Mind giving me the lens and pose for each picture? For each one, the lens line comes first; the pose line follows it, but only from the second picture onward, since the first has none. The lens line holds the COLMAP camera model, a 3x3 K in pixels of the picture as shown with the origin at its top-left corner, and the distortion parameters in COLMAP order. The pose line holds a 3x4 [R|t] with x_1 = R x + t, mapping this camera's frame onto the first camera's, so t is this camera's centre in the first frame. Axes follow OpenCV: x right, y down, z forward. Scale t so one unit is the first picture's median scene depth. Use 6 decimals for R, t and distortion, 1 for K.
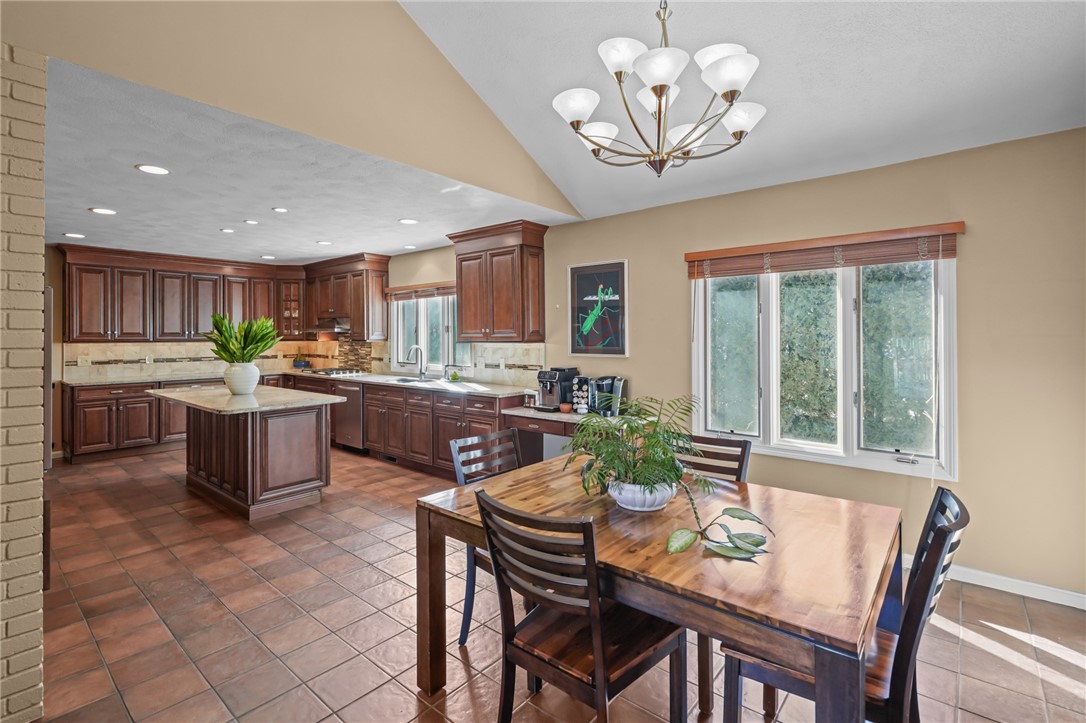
lens RADIAL K [[492.1, 0, 533.0], [0, 492.1, 336.6], [0, 0, 1]] dist [-0.020383, 0.001828]
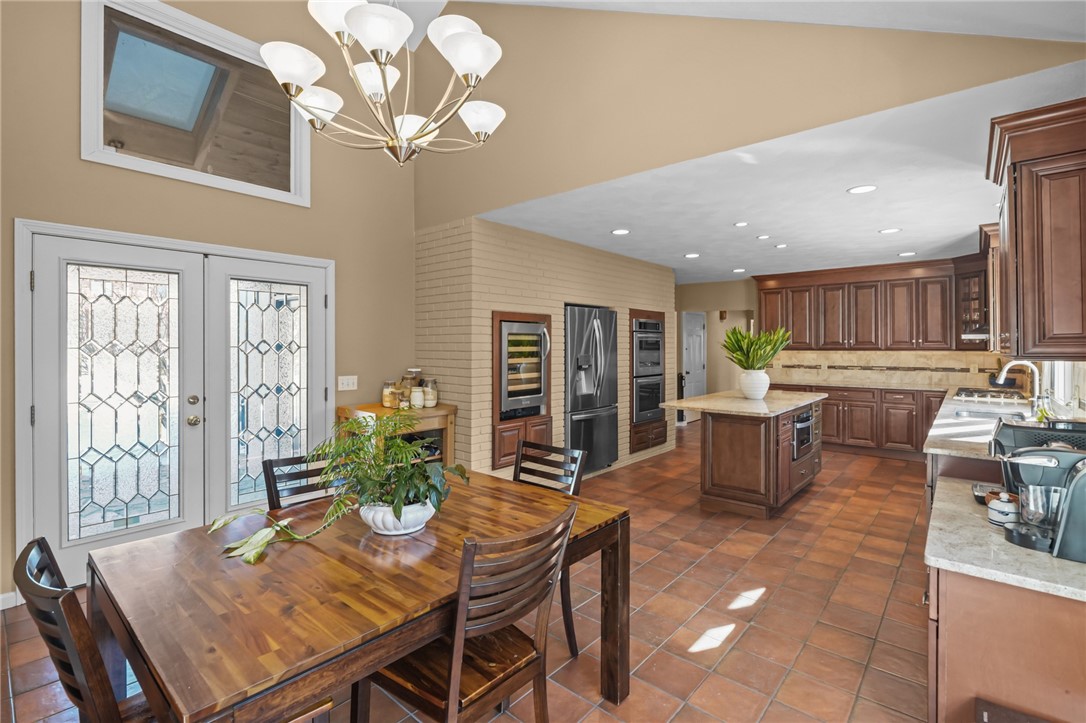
lens RADIAL K [[492.1, 0, 542.4], [0, 492.1, 345.4], [0, 0, 1]] dist [-0.020383, 0.001828]
pose [[0.004881, 0.000791, -0.999988, 0.328929], [0.000401, 1.000000, 0.000793, -0.000842], [0.999988, -0.000405, 0.004880, 0.357910]]
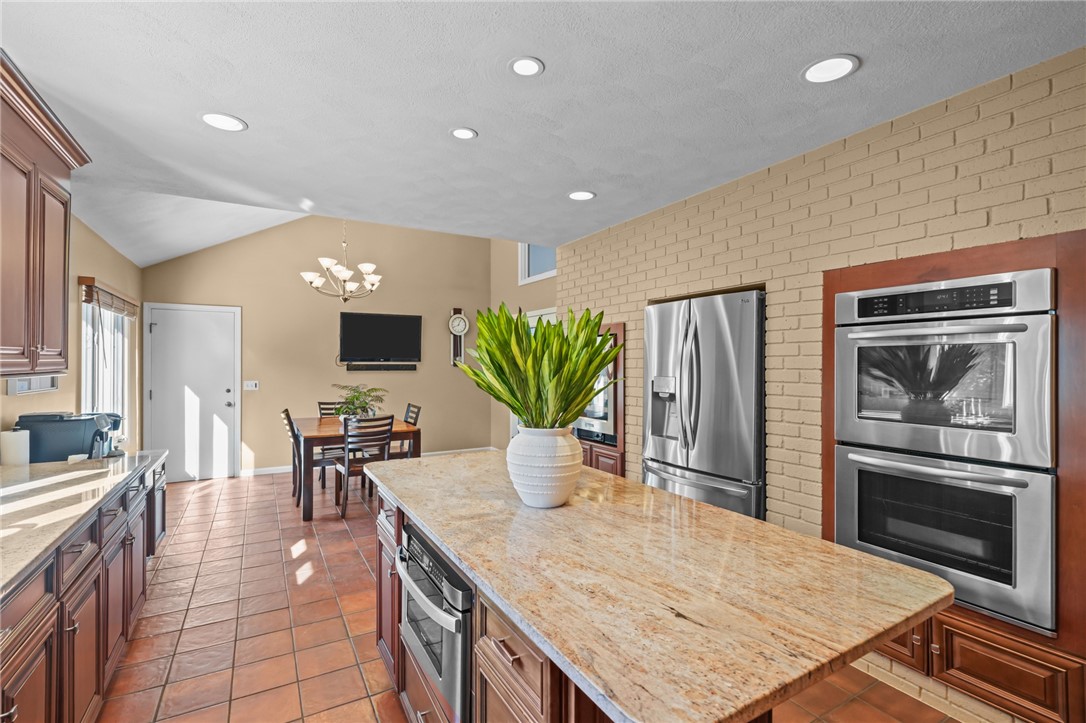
lens RADIAL K [[492.1, 0, 541.8], [0, 492.1, 356.5], [0, 0, 1]] dist [-0.020383, 0.001828]
pose [[-0.944650, 0.019342, 0.327510, -0.497694], [0.019508, 0.999806, -0.002777, -0.006972], [-0.327500, 0.003766, -0.944844, 0.940402]]
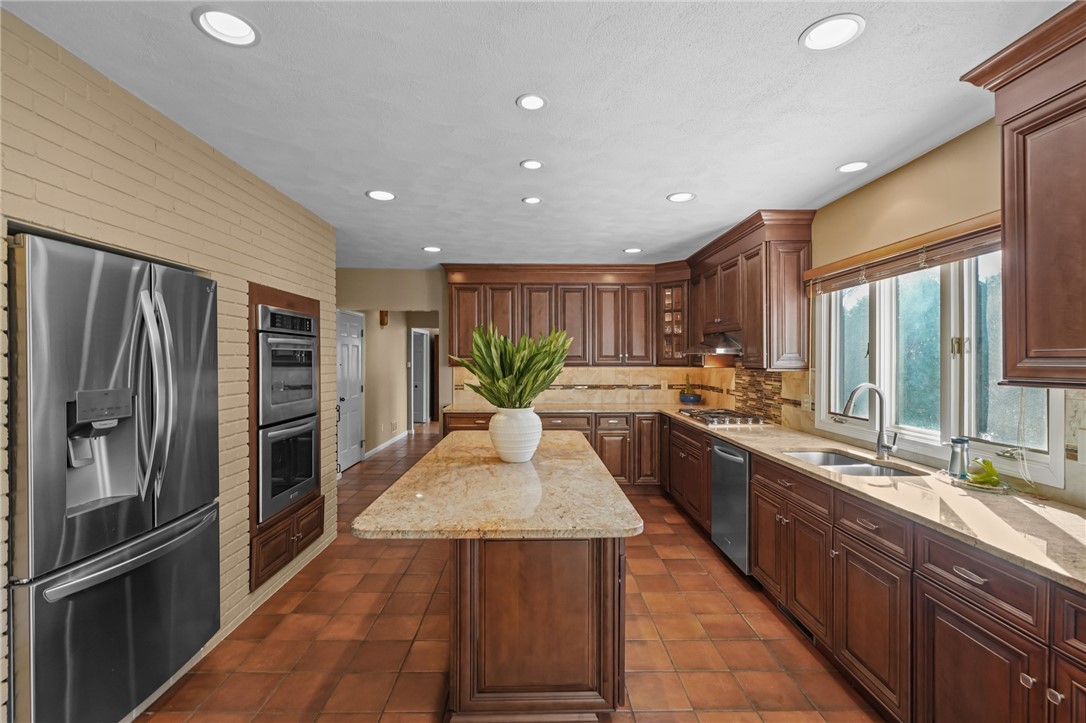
lens RADIAL K [[492.1, 0, 543.6], [0, 492.1, 361.0], [0, 0, 1]] dist [-0.020383, 0.001828]
pose [[0.670162, 0.006920, -0.742183, -0.094696], [-0.004576, 0.999976, 0.005192, -0.002933], [0.742201, -0.000084, 0.670177, 0.429294]]
